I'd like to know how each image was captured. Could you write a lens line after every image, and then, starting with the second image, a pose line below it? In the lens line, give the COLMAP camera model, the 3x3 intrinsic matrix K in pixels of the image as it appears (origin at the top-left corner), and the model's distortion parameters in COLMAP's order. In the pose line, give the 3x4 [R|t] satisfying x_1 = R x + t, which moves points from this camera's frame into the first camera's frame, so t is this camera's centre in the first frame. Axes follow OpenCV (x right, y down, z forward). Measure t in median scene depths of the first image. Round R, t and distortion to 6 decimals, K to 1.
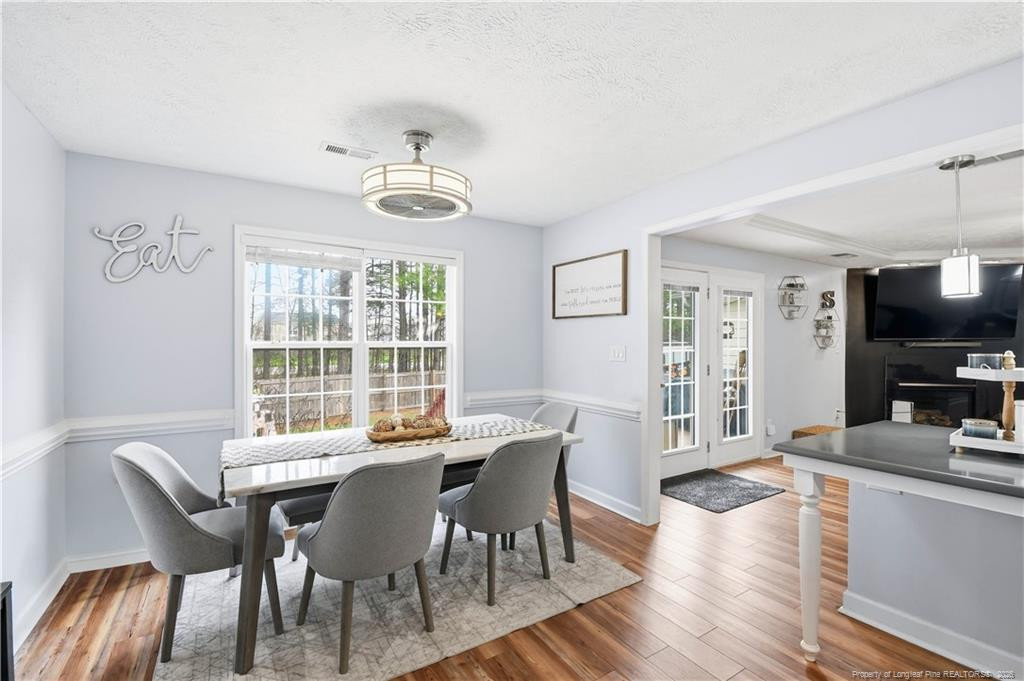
lens RADIAL K [[455.0, 0, 509.4], [0, 455.0, 341.6], [0, 0, 1]] dist [-0.008112, -0.008344]
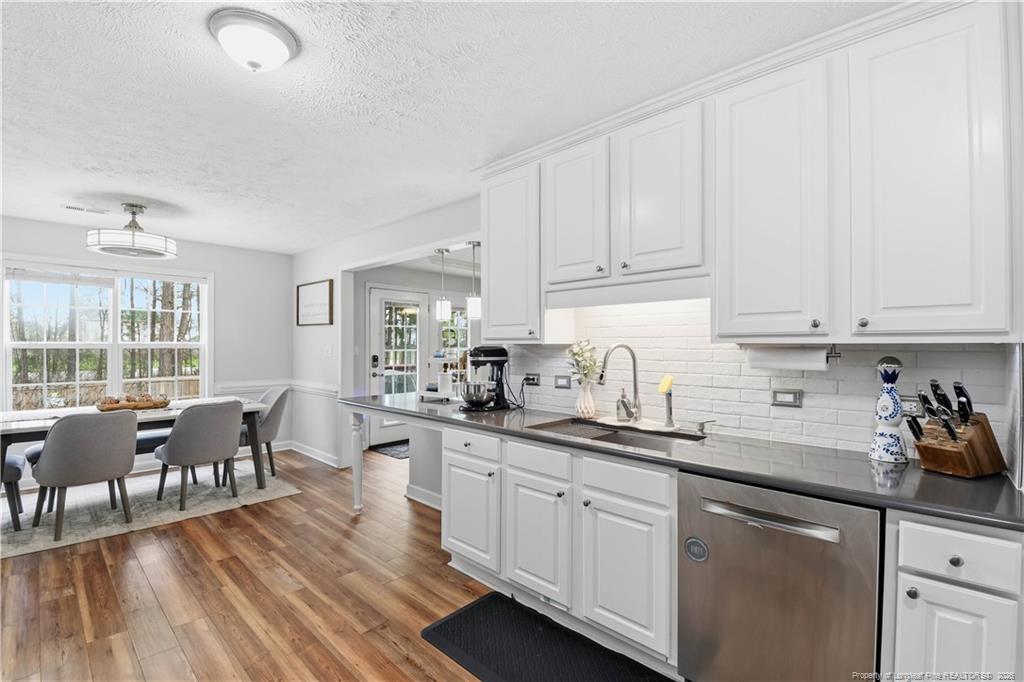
lens RADIAL K [[455.0, 0, 507.3], [0, 455.0, 343.6], [0, 0, 1]] dist [-0.008112, -0.008344]
pose [[0.964663, 0.003029, 0.263469, 0.388621], [-0.003482, 0.999993, 0.001256, -0.002699], [-0.263463, -0.002129, 0.964667, -0.495728]]
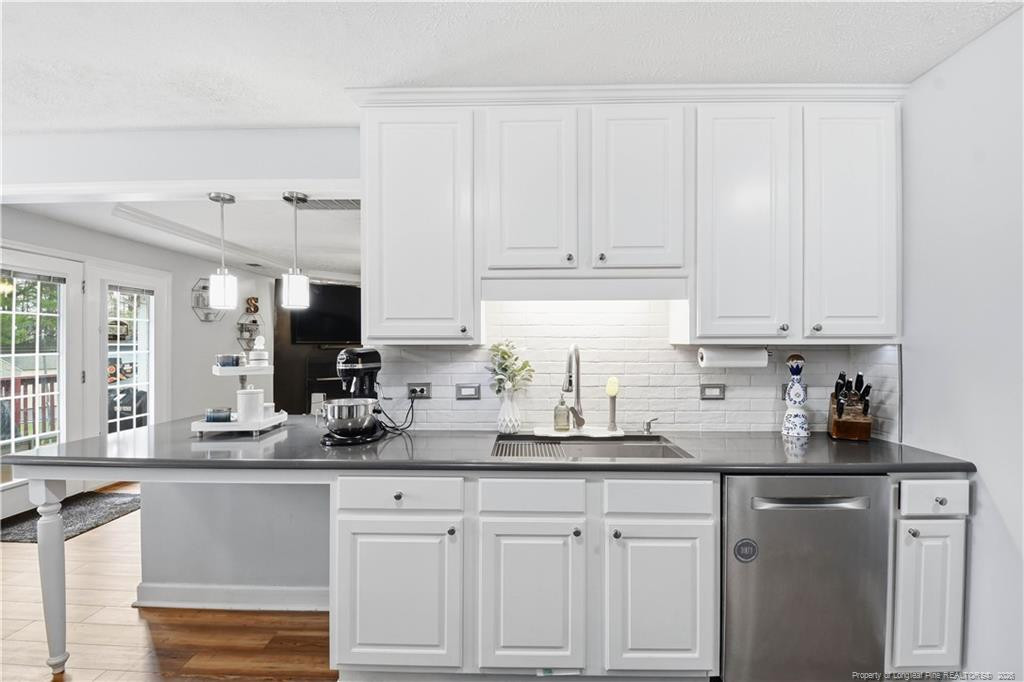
lens RADIAL K [[455.0, 0, 512.8], [0, 455.0, 342.0], [0, 0, 1]] dist [-0.008112, -0.008344]
pose [[0.527715, 0.007222, 0.849391, 0.191198], [-0.004328, 0.999974, -0.005814, -0.001644], [-0.849410, -0.000608, 0.527733, -0.166838]]
